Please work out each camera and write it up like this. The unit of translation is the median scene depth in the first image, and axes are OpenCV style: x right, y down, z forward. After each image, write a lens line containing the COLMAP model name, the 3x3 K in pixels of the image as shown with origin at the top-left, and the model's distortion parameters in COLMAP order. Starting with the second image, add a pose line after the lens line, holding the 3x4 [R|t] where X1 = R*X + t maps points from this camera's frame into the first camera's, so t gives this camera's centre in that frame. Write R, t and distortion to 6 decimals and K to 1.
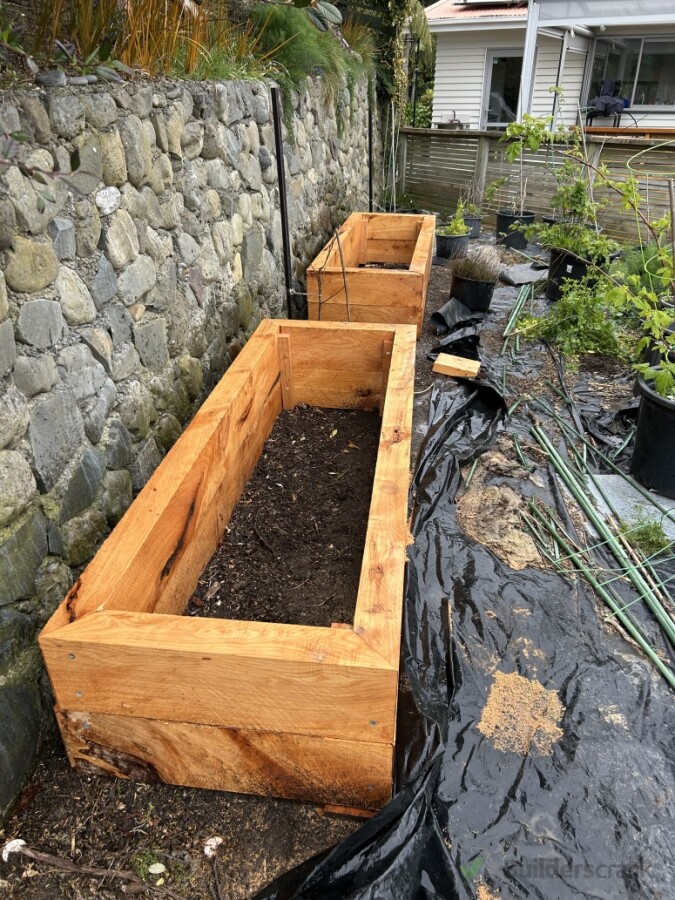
lens RADIAL K [[673.3, 0, 337.5], [0, 673.3, 450.0], [0, 0, 1]] dist [0.017948, -0.034040]
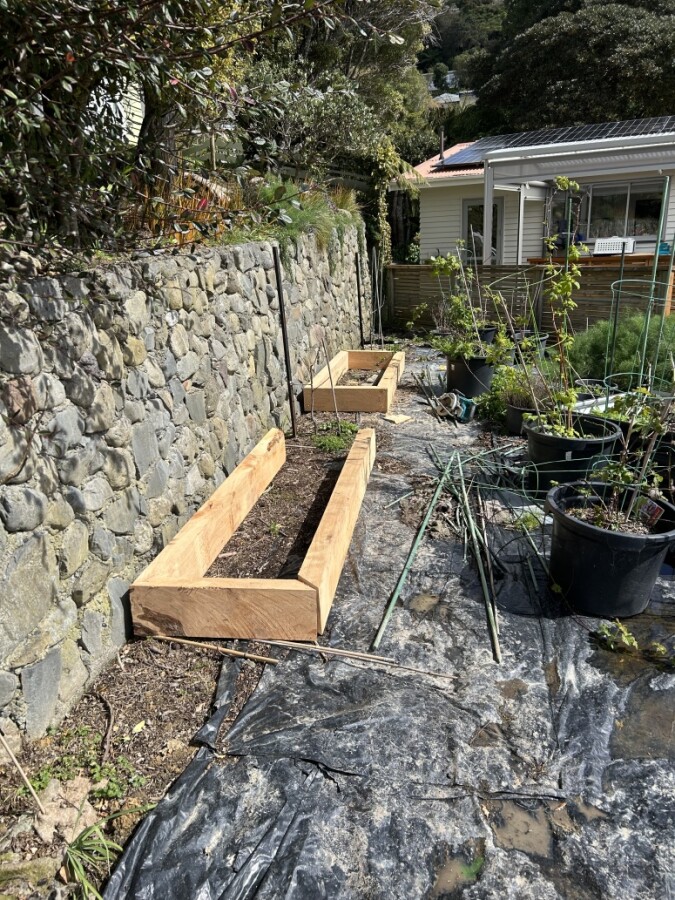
lens RADIAL K [[673.3, 0, 337.5], [0, 673.3, 450.0], [0, 0, 1]] dist [0.017948, -0.034040]
pose [[0.998785, -0.041912, -0.025937, 0.071188], [0.036593, 0.983084, -0.179464, 0.190528], [0.033020, 0.178297, 0.983423, -0.409813]]
